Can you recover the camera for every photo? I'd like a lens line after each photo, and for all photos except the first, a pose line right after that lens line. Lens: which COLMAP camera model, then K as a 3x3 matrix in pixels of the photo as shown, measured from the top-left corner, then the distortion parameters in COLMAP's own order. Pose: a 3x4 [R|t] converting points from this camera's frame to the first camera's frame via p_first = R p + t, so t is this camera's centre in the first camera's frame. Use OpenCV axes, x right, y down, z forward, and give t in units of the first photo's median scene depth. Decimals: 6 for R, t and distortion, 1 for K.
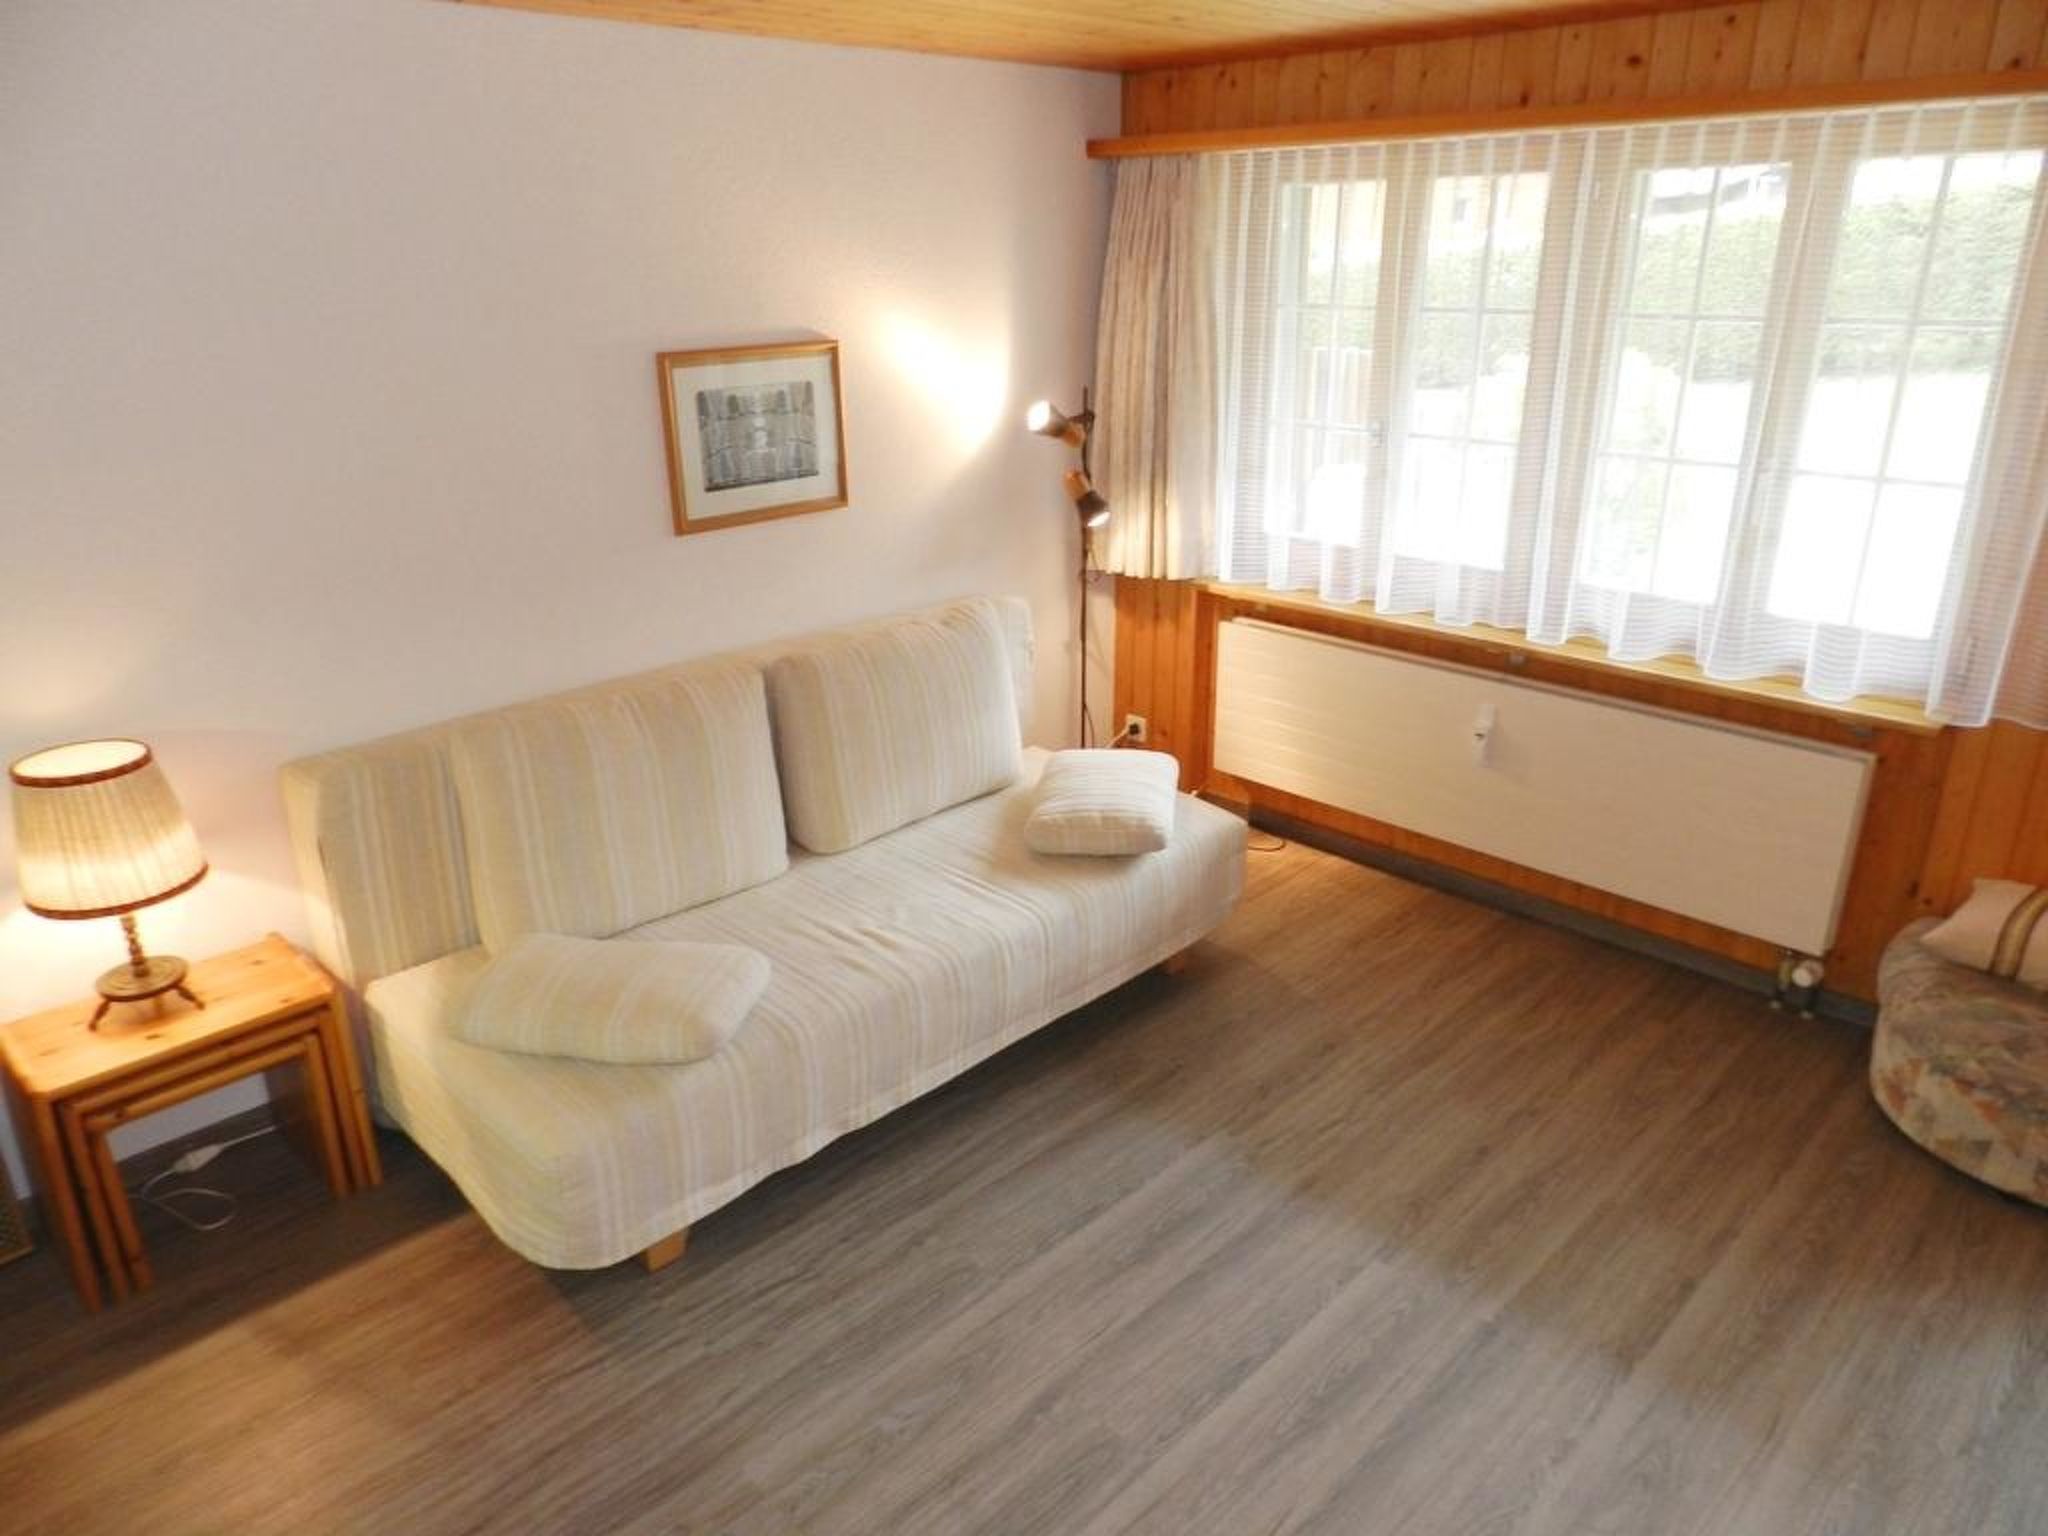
lens RADIAL K [[1369.2, 0, 1024.0], [0, 1369.2, 768.0], [0, 0, 1]] dist [-0.001646, 0.000789]
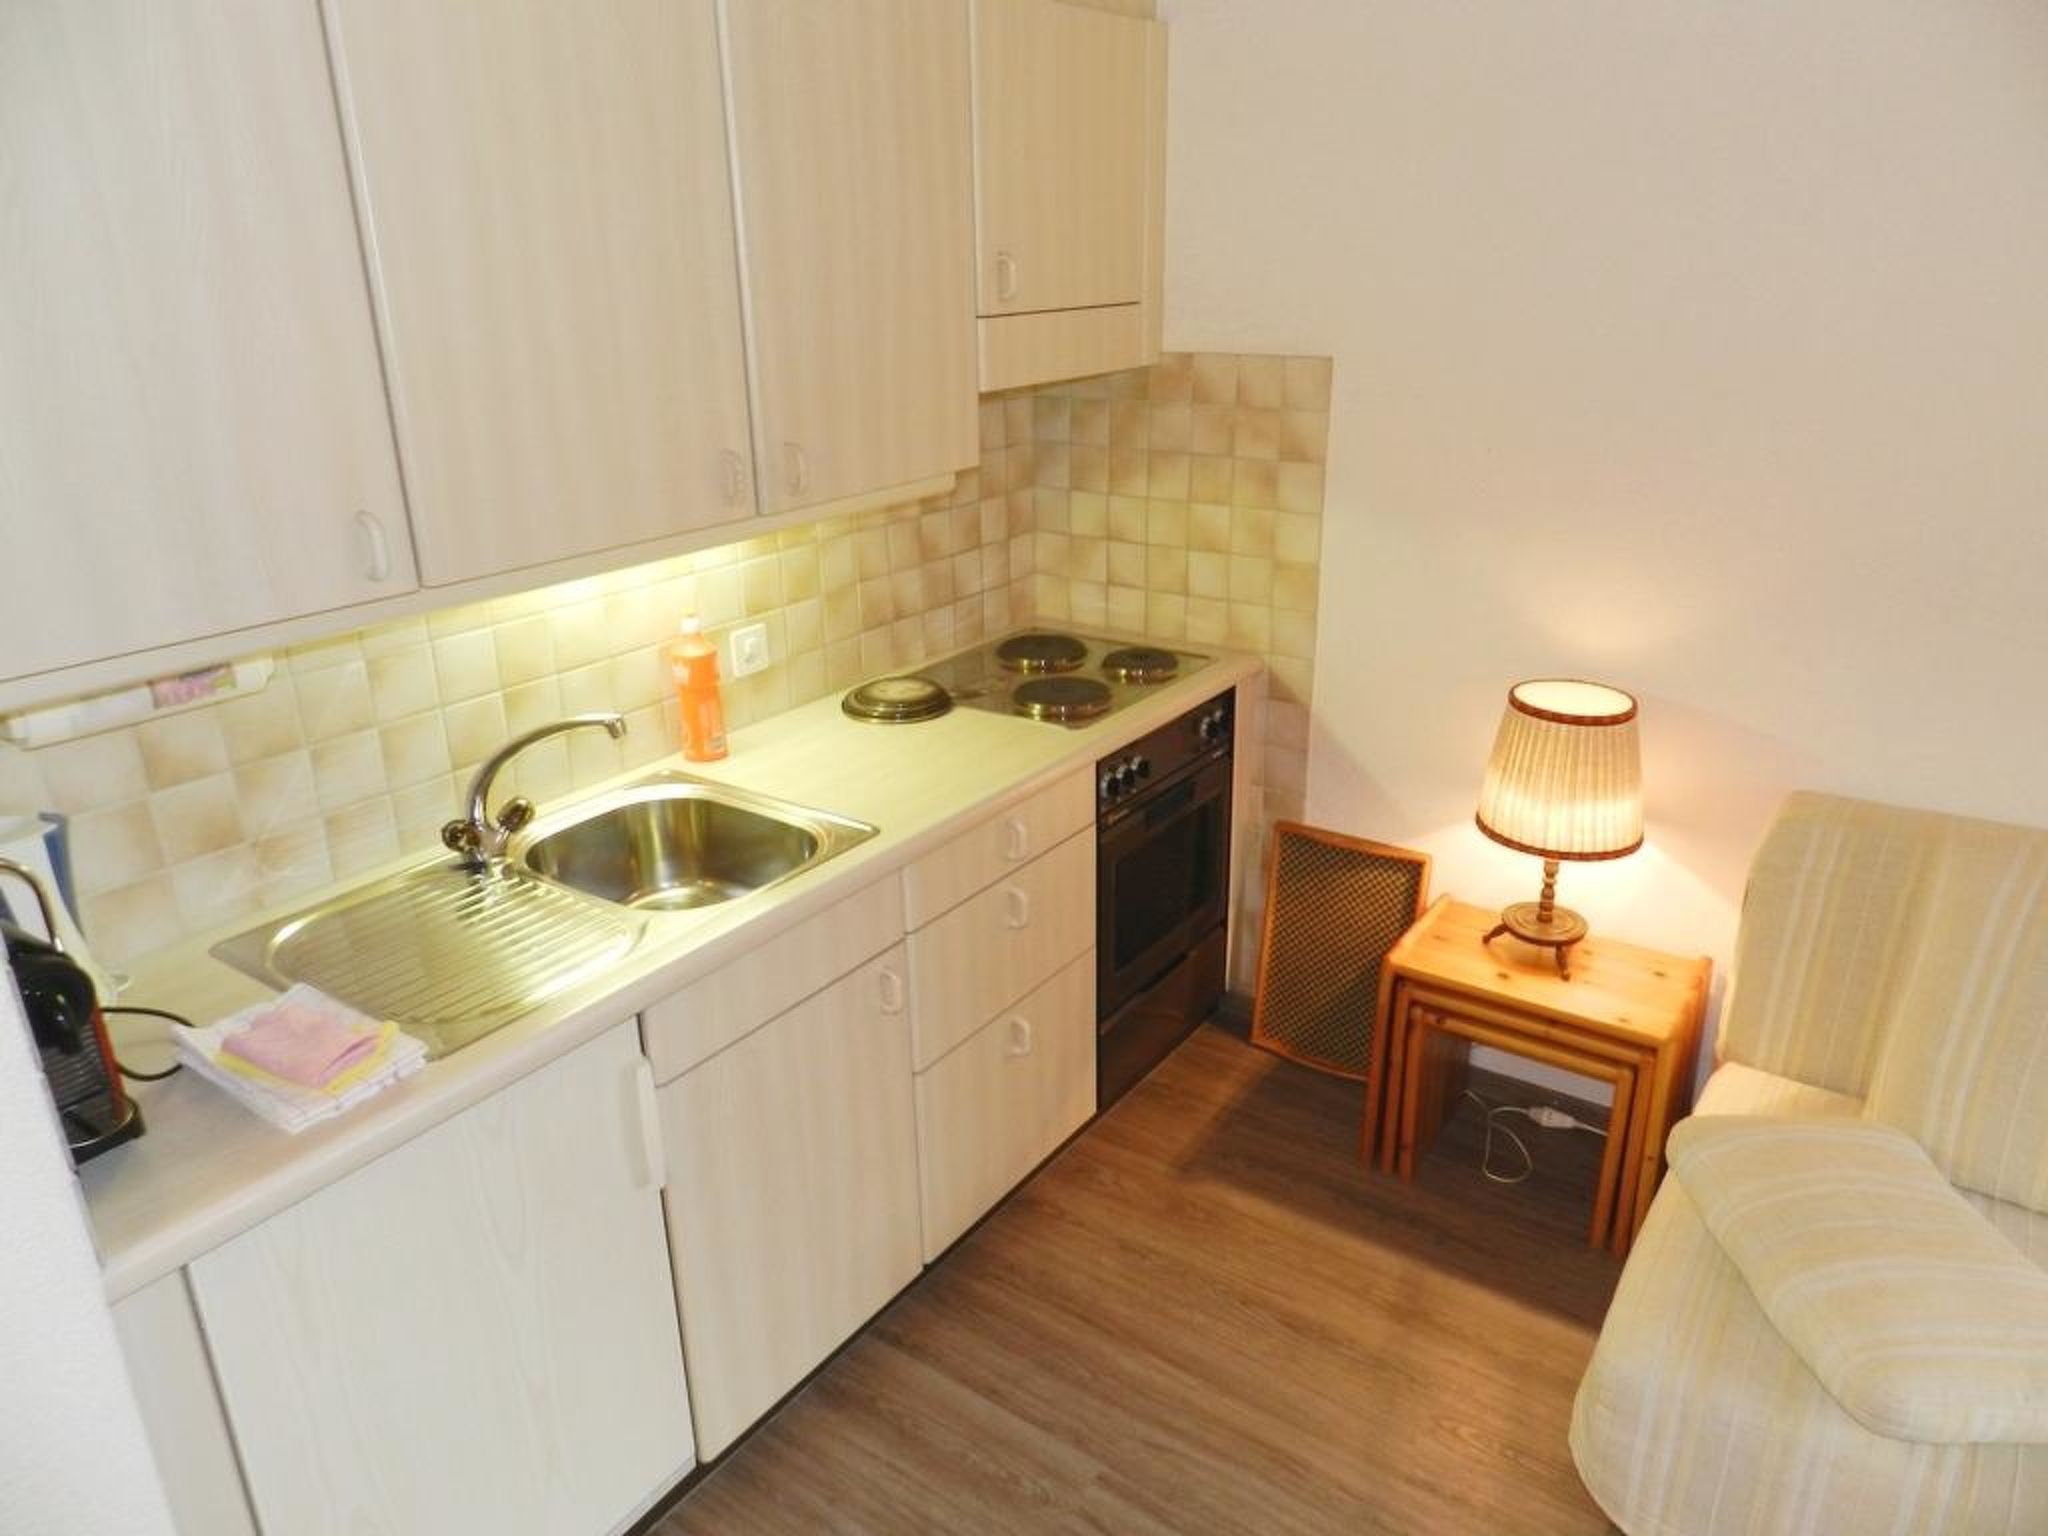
lens RADIAL K [[1369.2, 0, 1024.0], [0, 1369.2, 768.0], [0, 0, 1]] dist [-0.001646, 0.000789]
pose [[0.152821, 0.353595, -0.922831, 0.172941], [-0.332819, 0.897666, 0.288838, -0.108723], [0.930525, 0.262995, 0.254865, 0.370087]]
